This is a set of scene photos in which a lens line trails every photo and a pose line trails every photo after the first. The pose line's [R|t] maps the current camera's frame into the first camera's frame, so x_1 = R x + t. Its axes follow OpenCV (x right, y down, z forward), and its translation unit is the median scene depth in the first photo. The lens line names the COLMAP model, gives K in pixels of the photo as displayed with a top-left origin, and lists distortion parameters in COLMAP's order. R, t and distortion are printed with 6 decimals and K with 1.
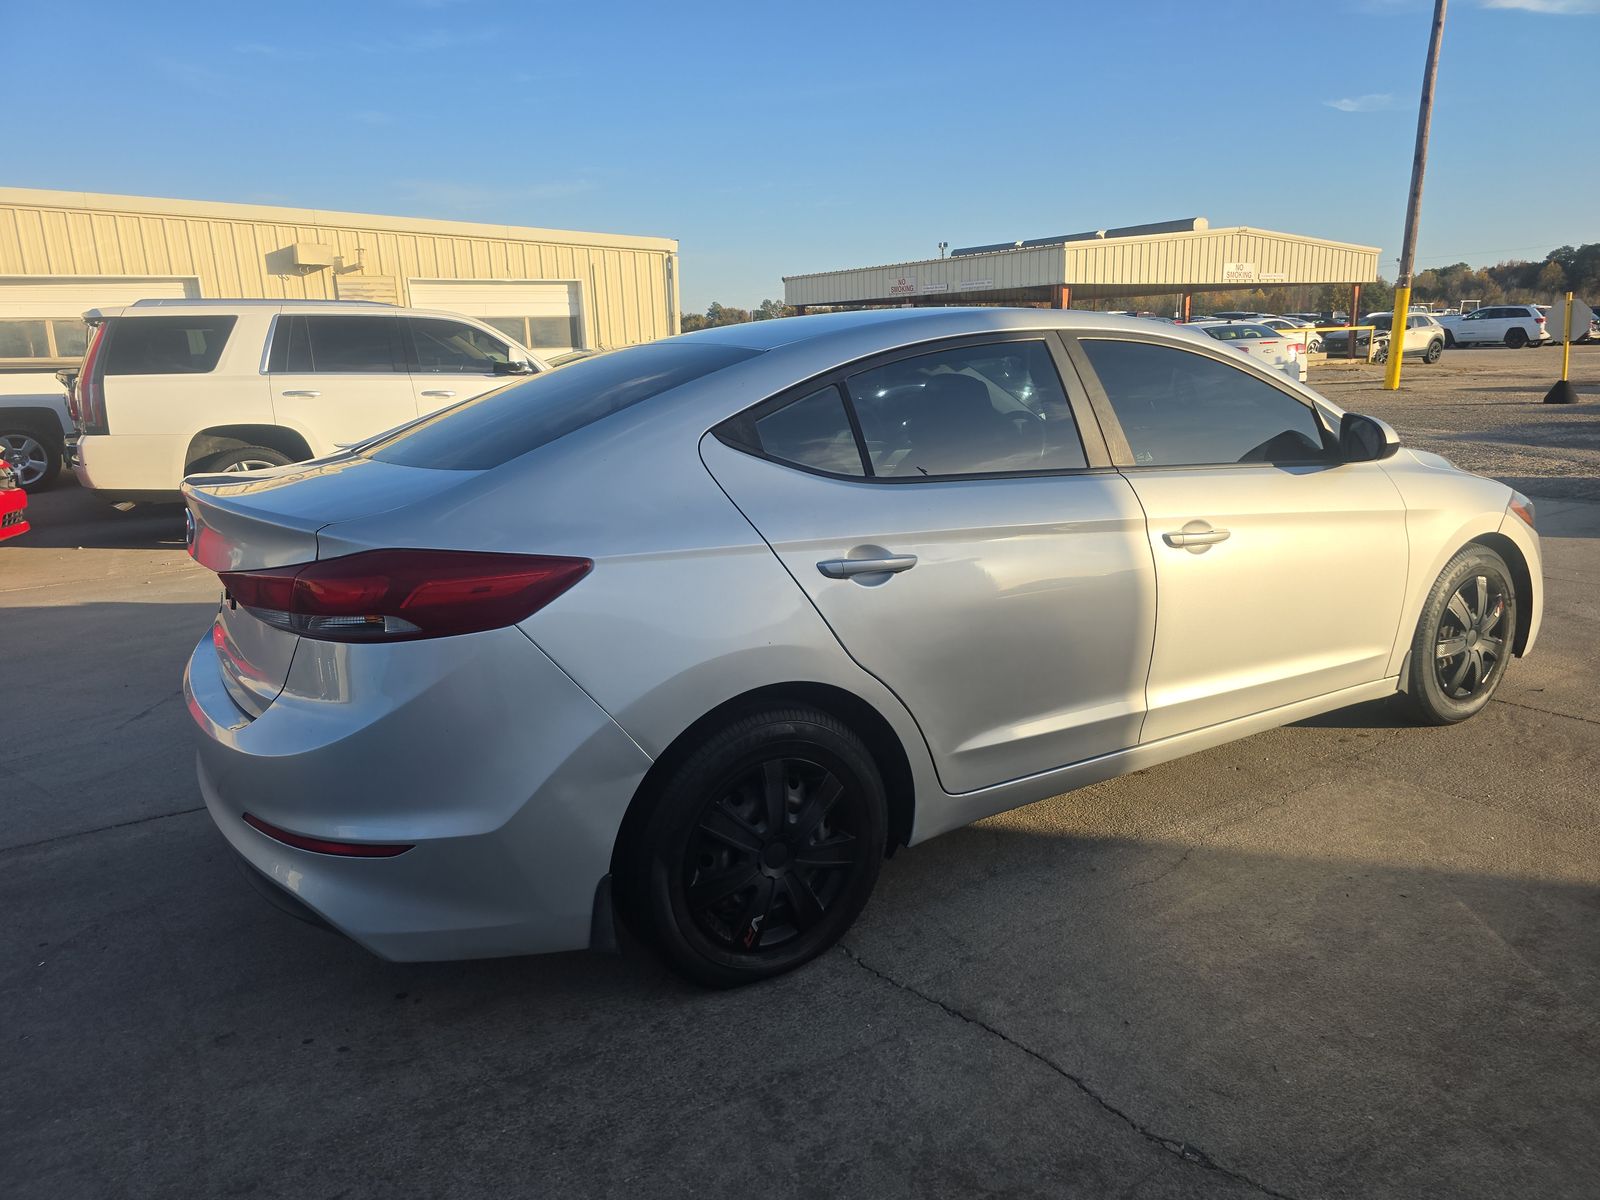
lens RADIAL K [[1056.6, 0, 800.0], [0, 1056.6, 600.0], [0, 0, 1]] dist [0.061761, -0.054809]
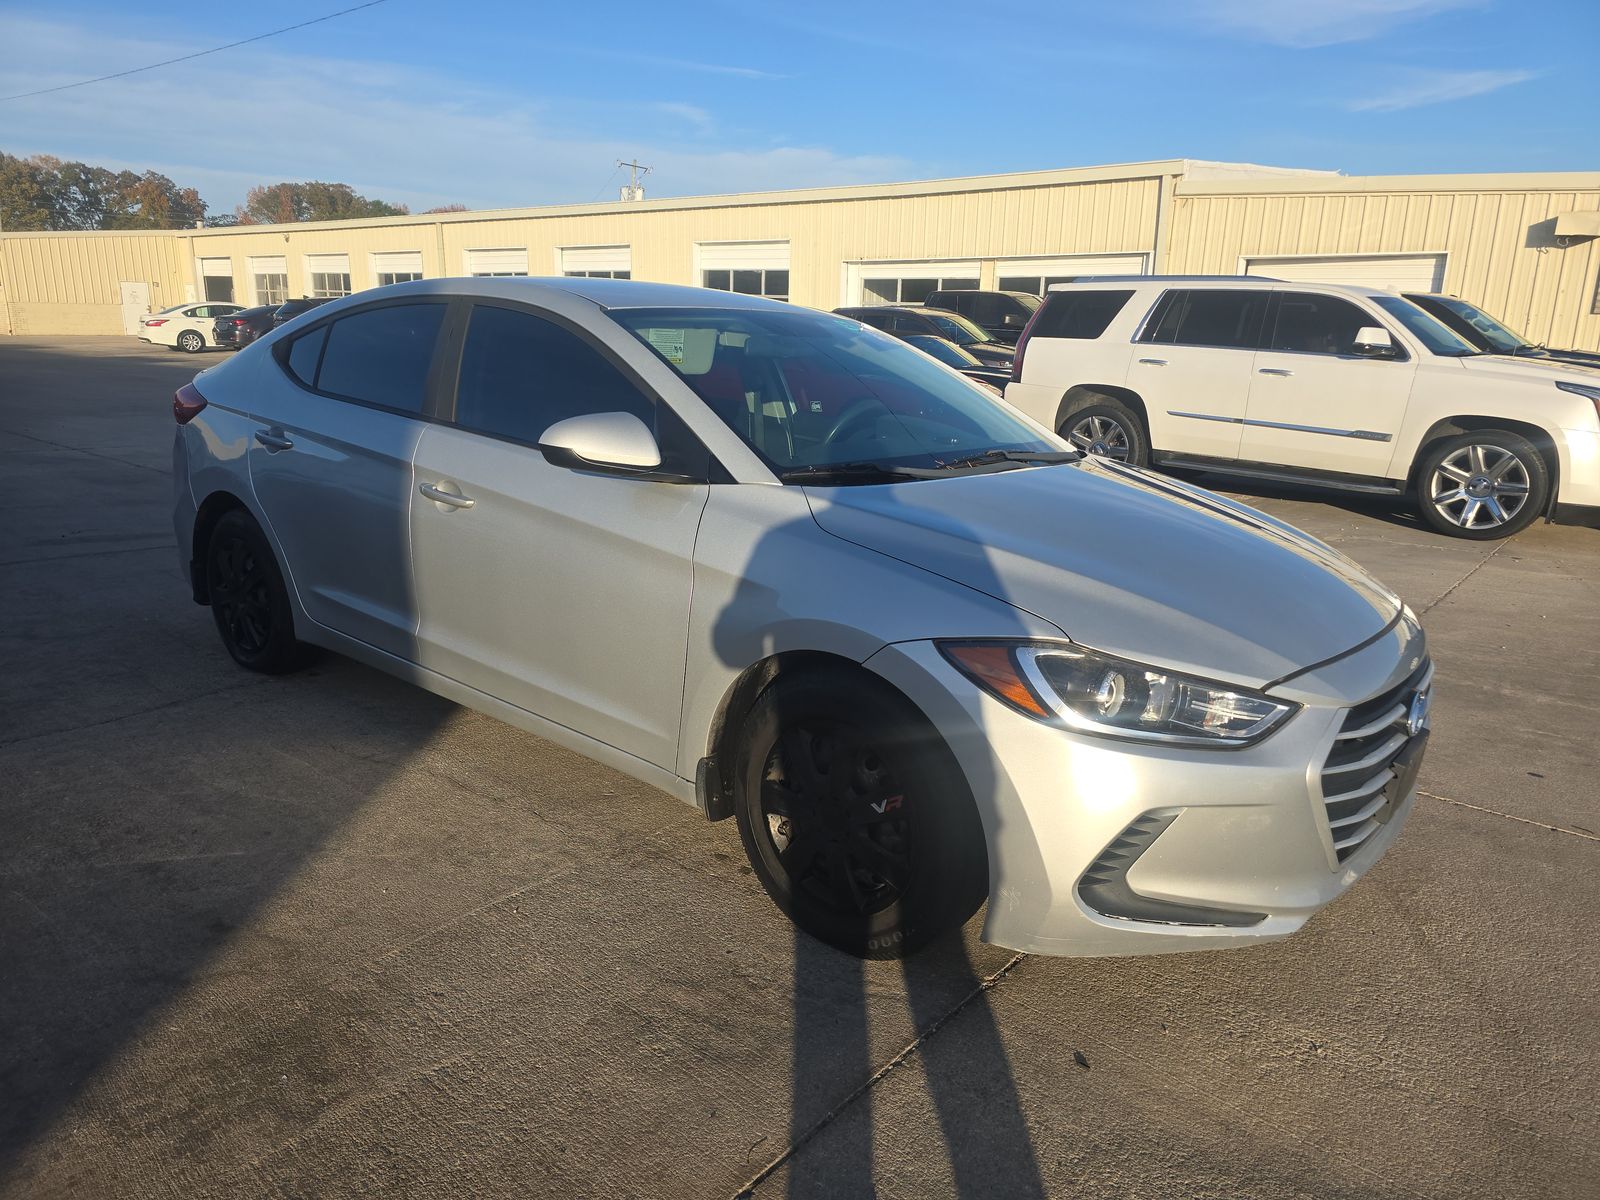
lens RADIAL K [[1056.6, 0, 800.0], [0, 1056.6, 600.0], [0, 0, 1]] dist [0.061761, -0.054809]
pose [[0.324356, 0.274333, -0.905281, 0.219060], [-0.257365, 0.946514, 0.194615, -0.038075], [0.910251, 0.169863, 0.377611, 0.139952]]
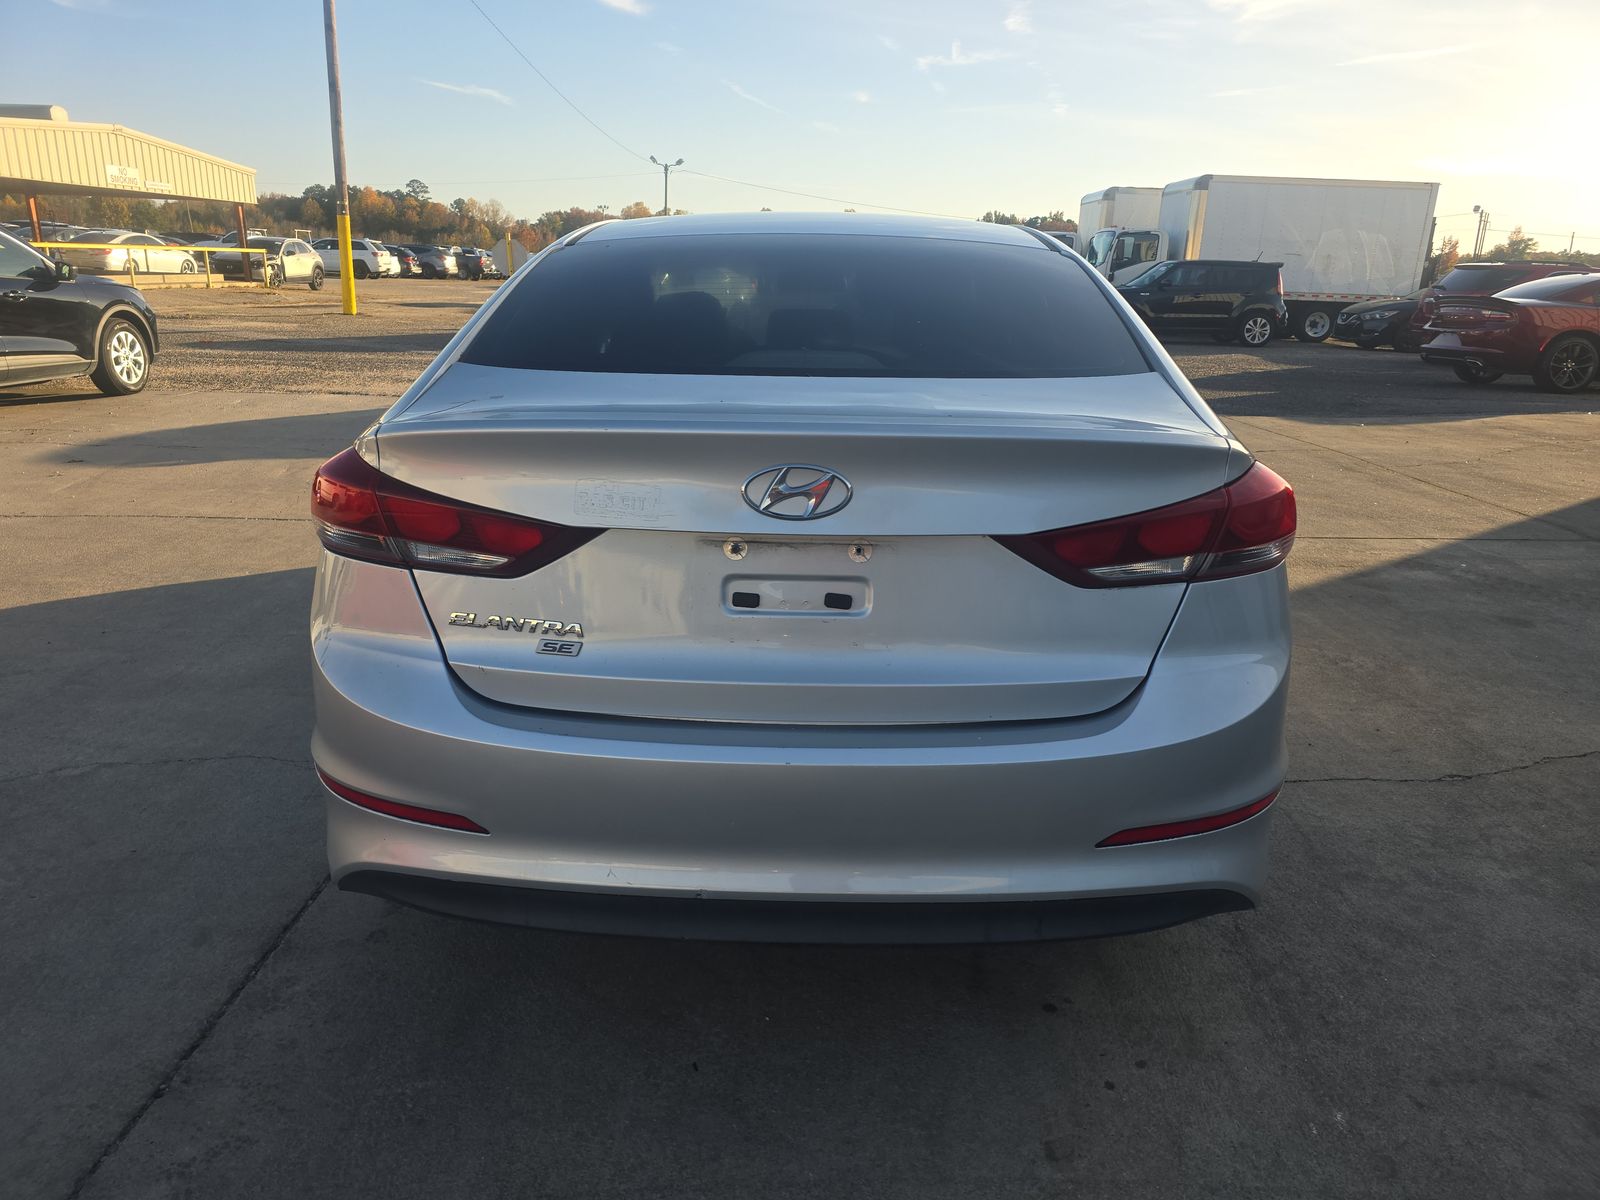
lens RADIAL K [[1056.6, 0, 800.0], [0, 1056.6, 600.0], [0, 0, 1]] dist [0.061761, -0.054809]
pose [[0.556980, -0.203717, 0.805154, -0.135977], [0.150301, 0.978168, 0.143519, -0.012220], [-0.816813, 0.041079, 0.575439, 0.081518]]
